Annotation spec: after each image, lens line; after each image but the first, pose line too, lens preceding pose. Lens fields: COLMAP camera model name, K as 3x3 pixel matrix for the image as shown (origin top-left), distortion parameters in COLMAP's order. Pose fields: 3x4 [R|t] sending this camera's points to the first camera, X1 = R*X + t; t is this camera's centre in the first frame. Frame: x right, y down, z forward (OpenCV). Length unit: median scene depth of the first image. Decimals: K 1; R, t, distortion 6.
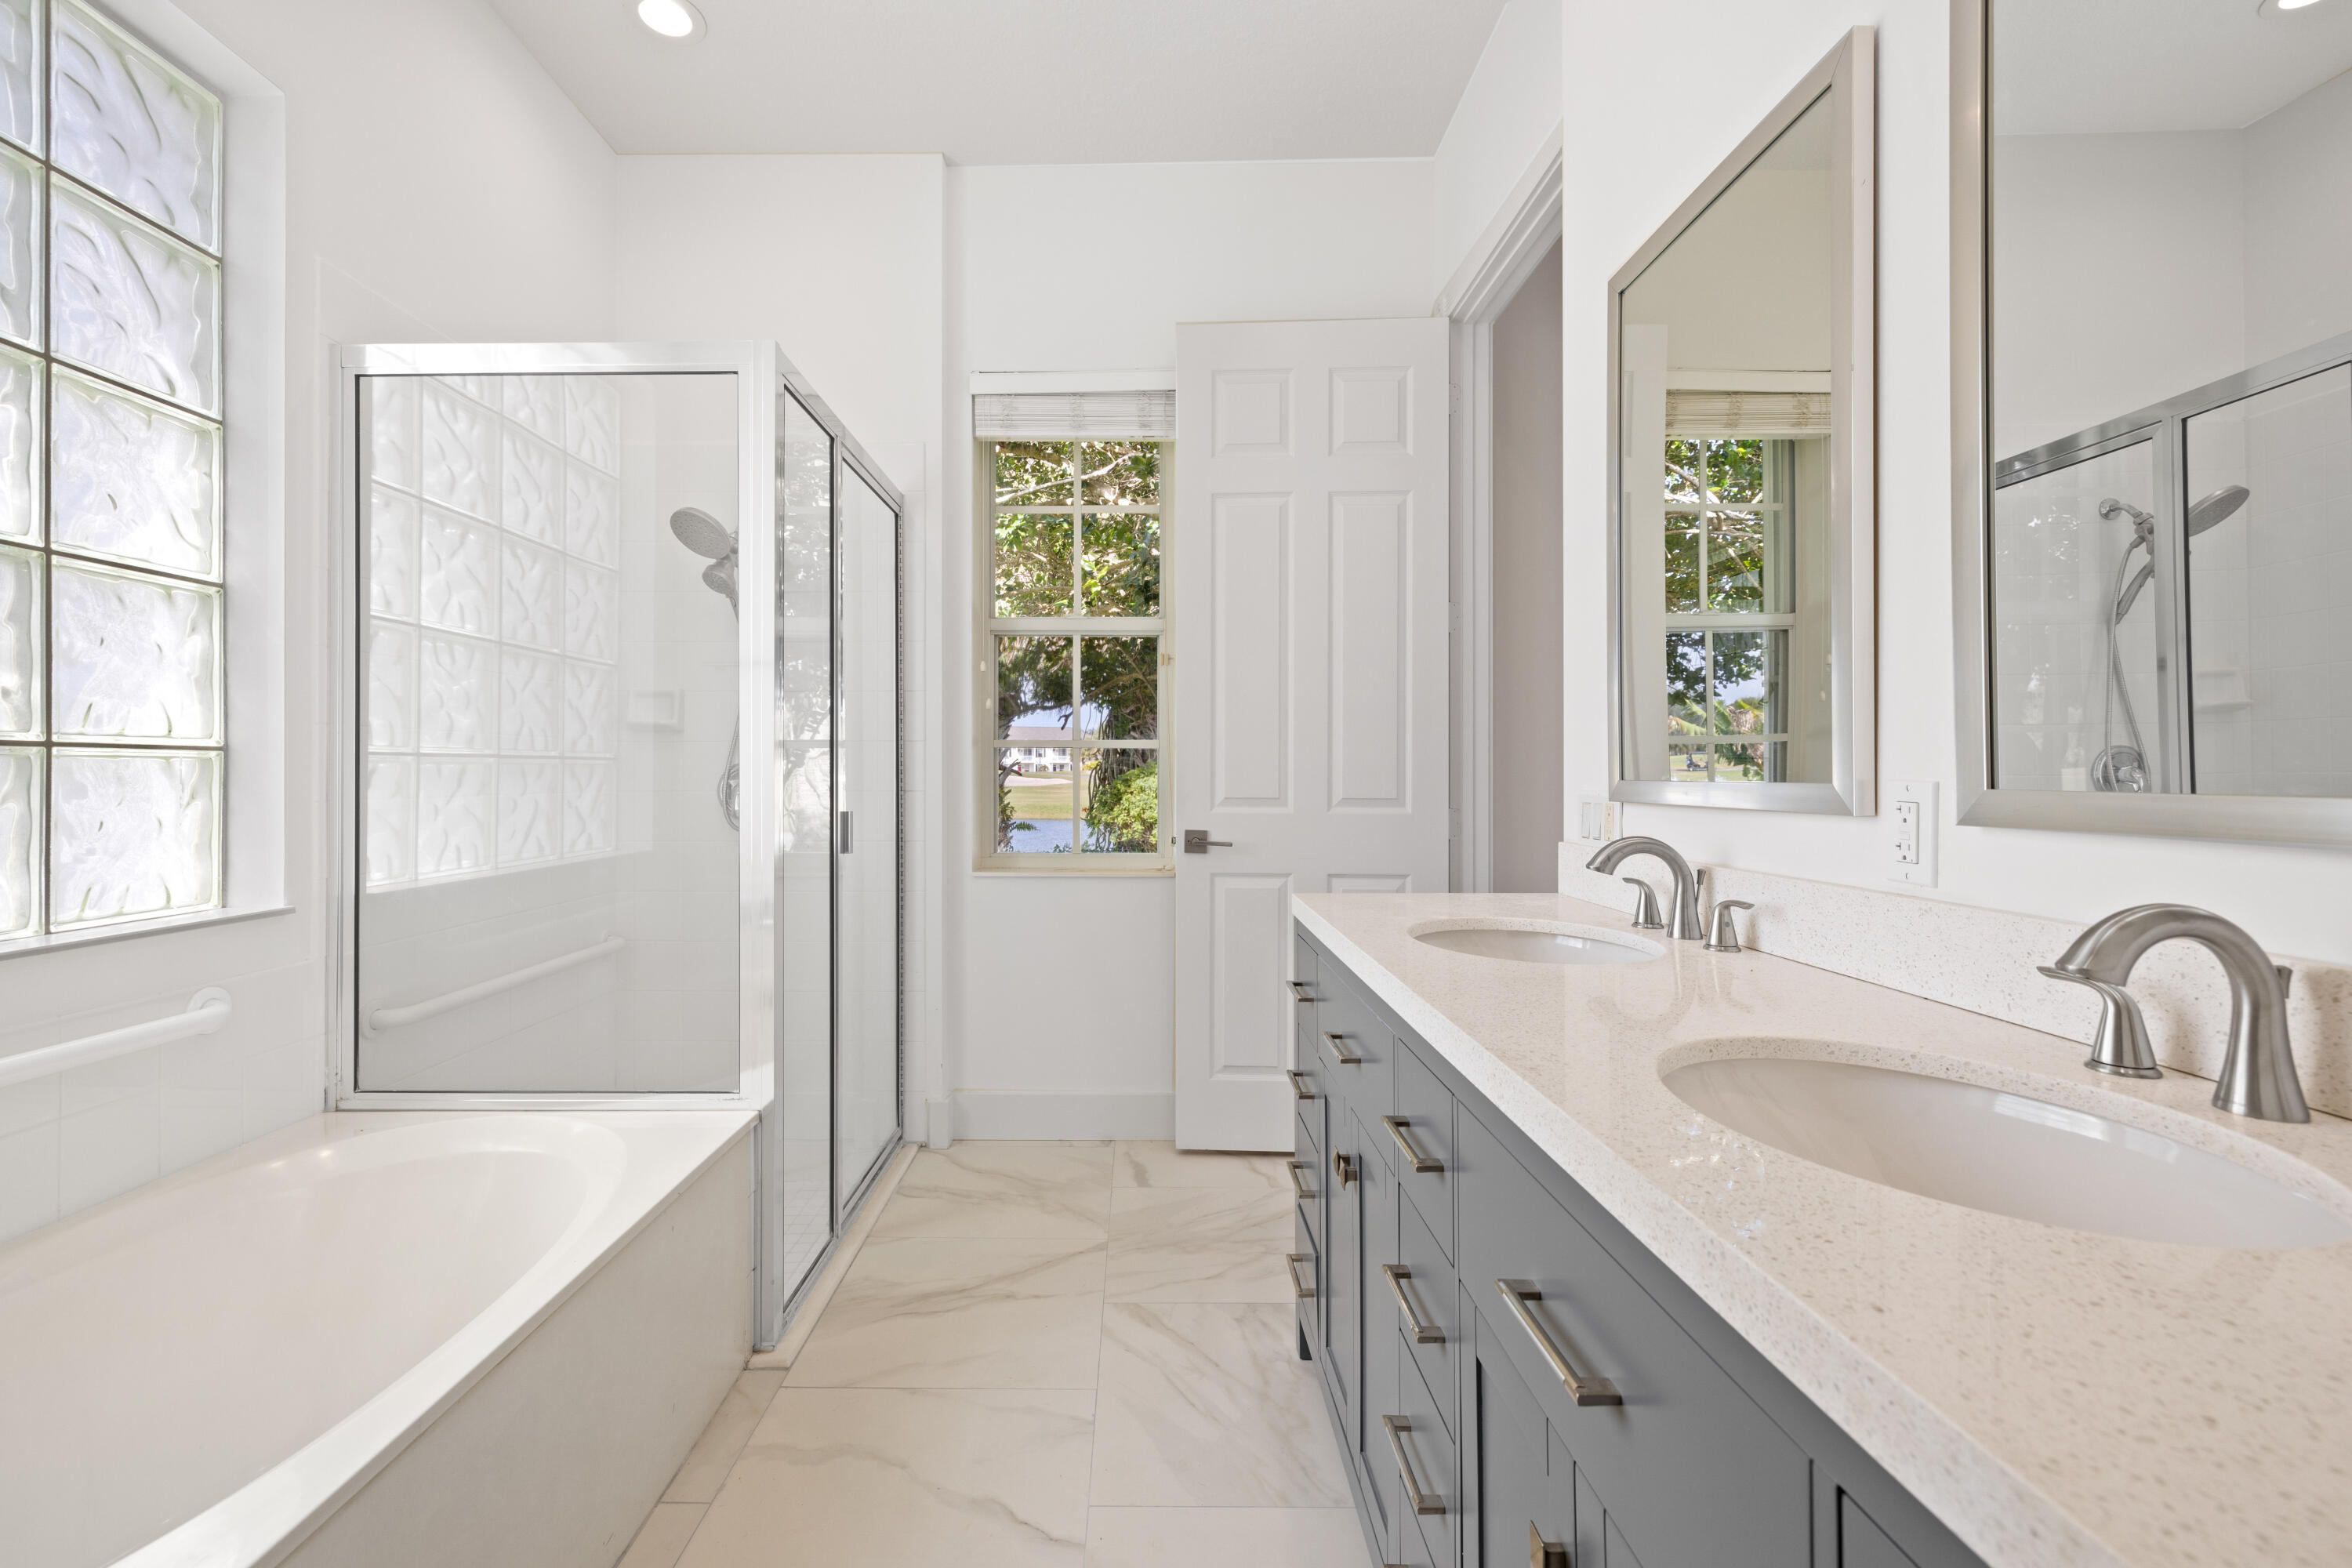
lens RADIAL K [[989.8, 0, 1176.5], [0, 989.8, 784.2], [0, 0, 1]] dist [-0.025510, 0.000337]
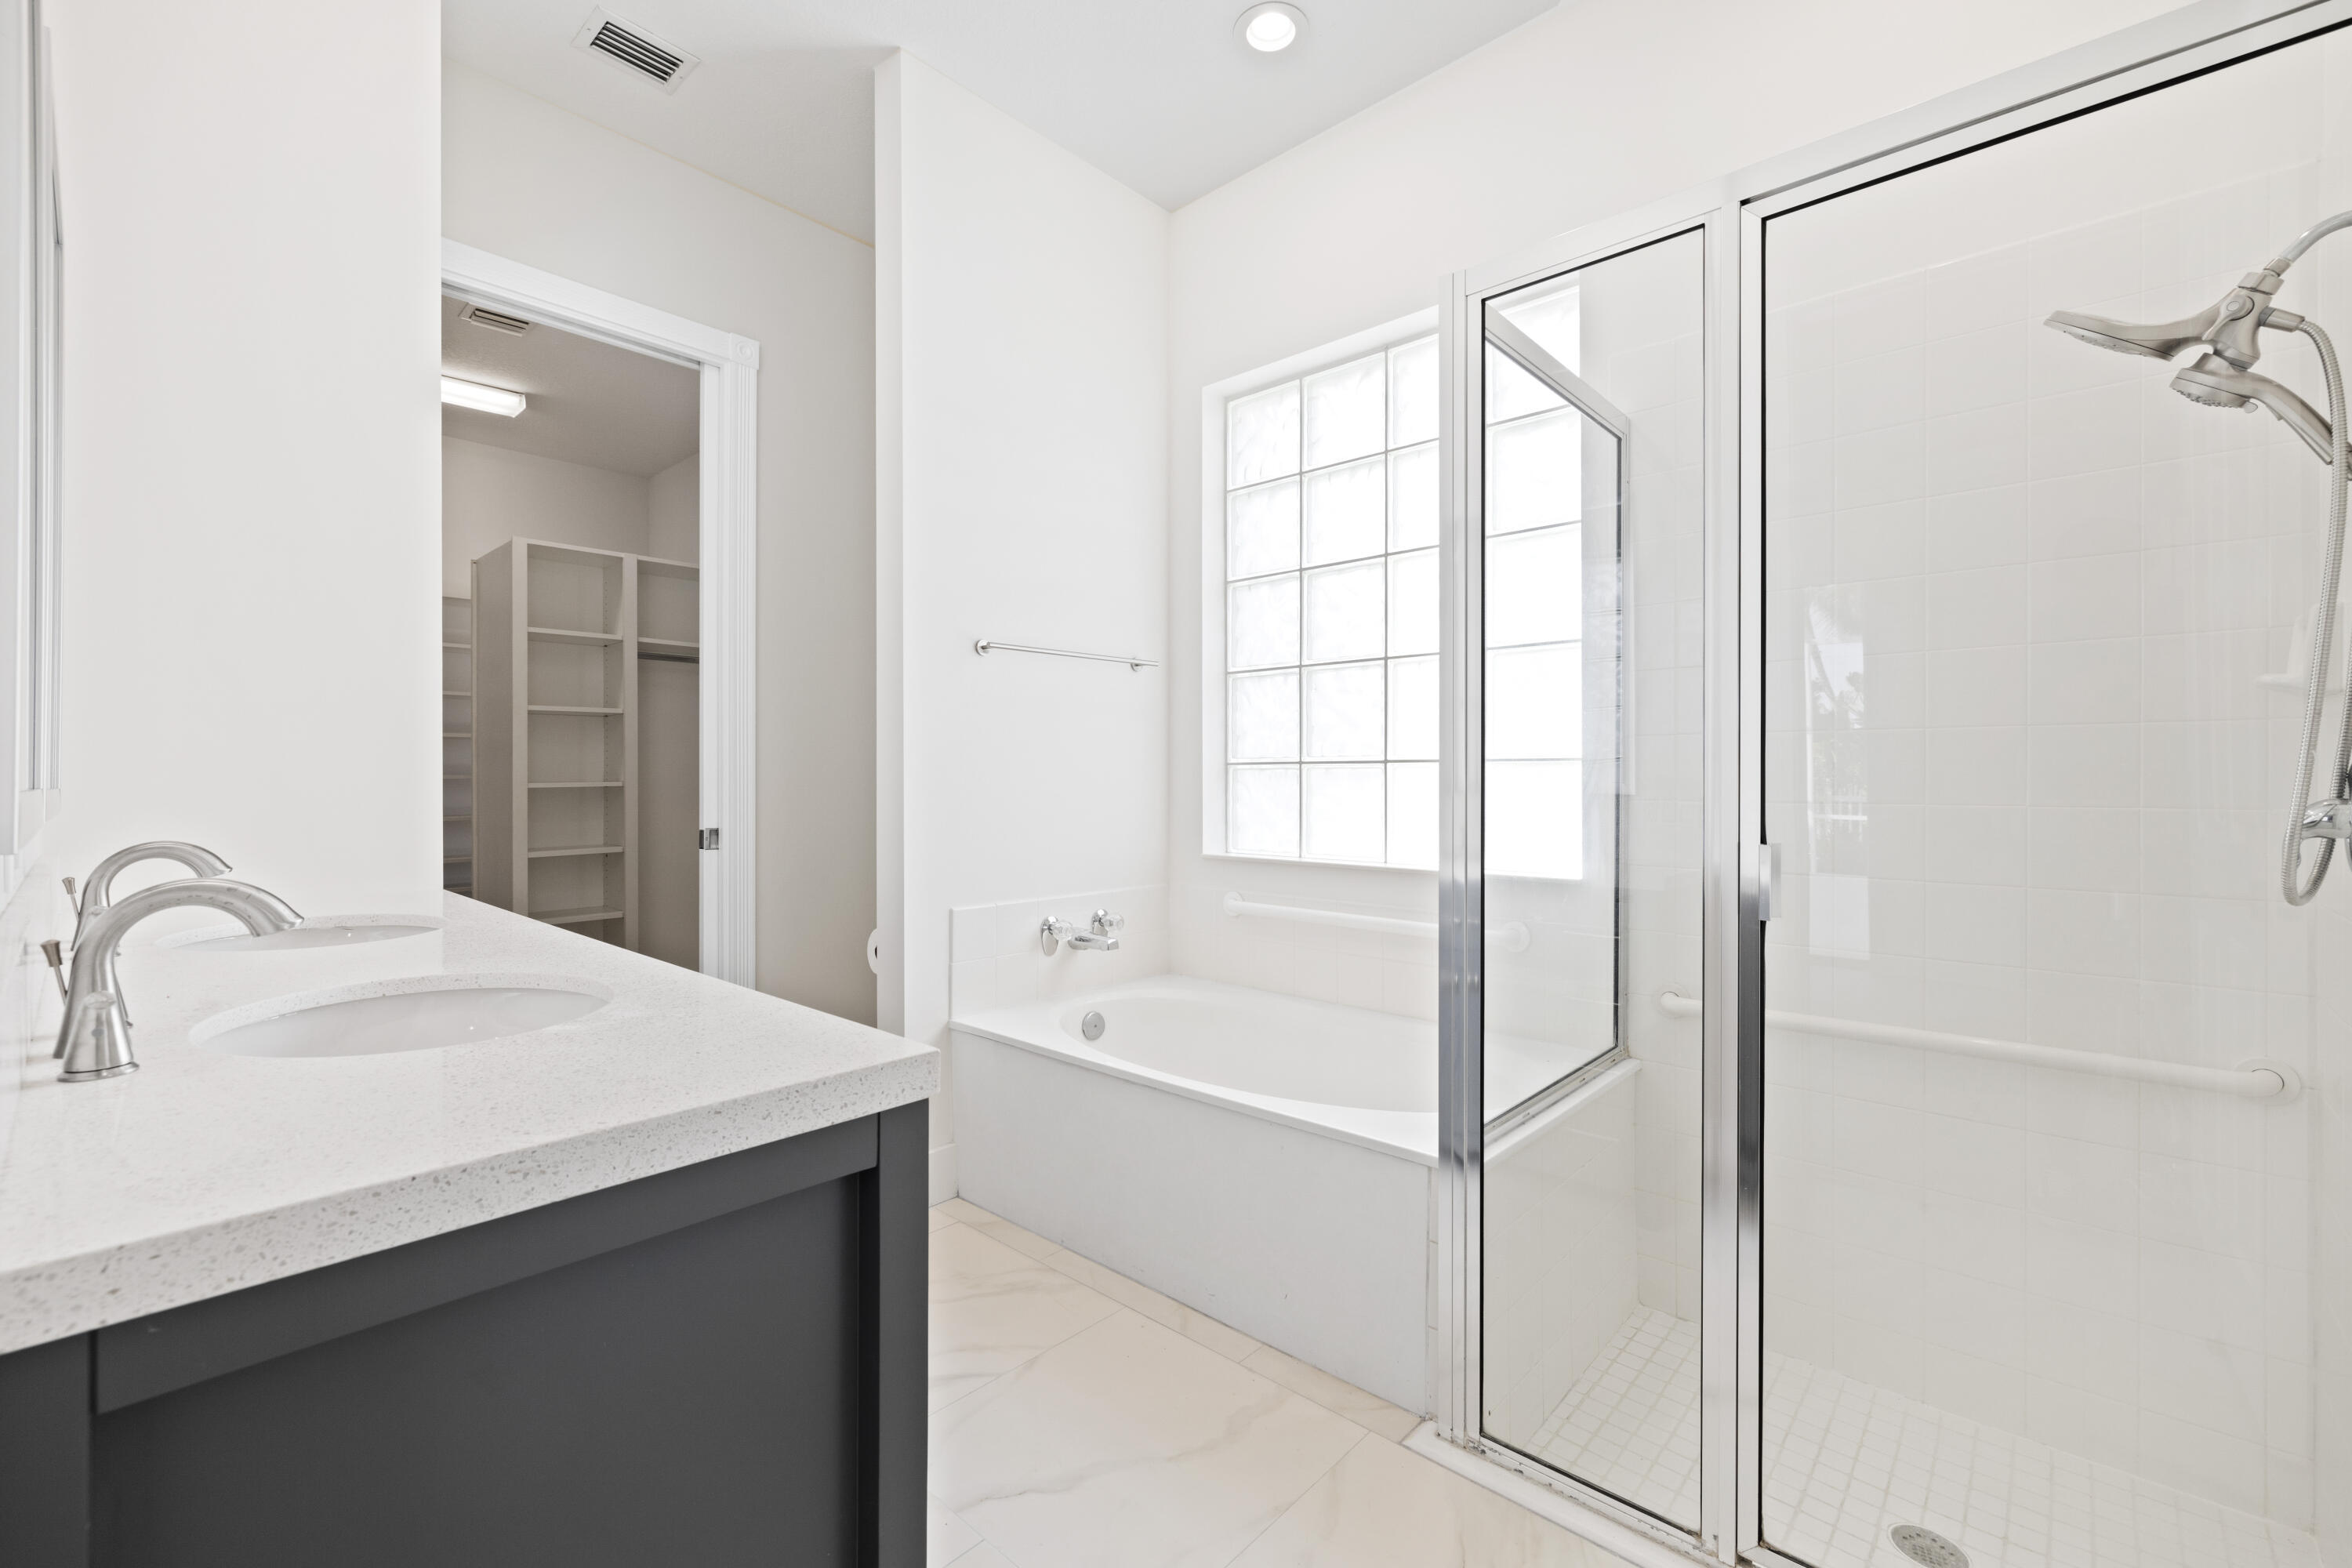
lens RADIAL K [[989.8, 0, 1188.9], [0, 989.8, 784.6], [0, 0, 1]] dist [-0.025510, 0.000337]
pose [[-0.700169, 0.002702, -0.713972, 0.439295], [0.001168, 0.999996, 0.002640, -0.000491], [0.713976, 0.001014, -0.700169, 1.771228]]
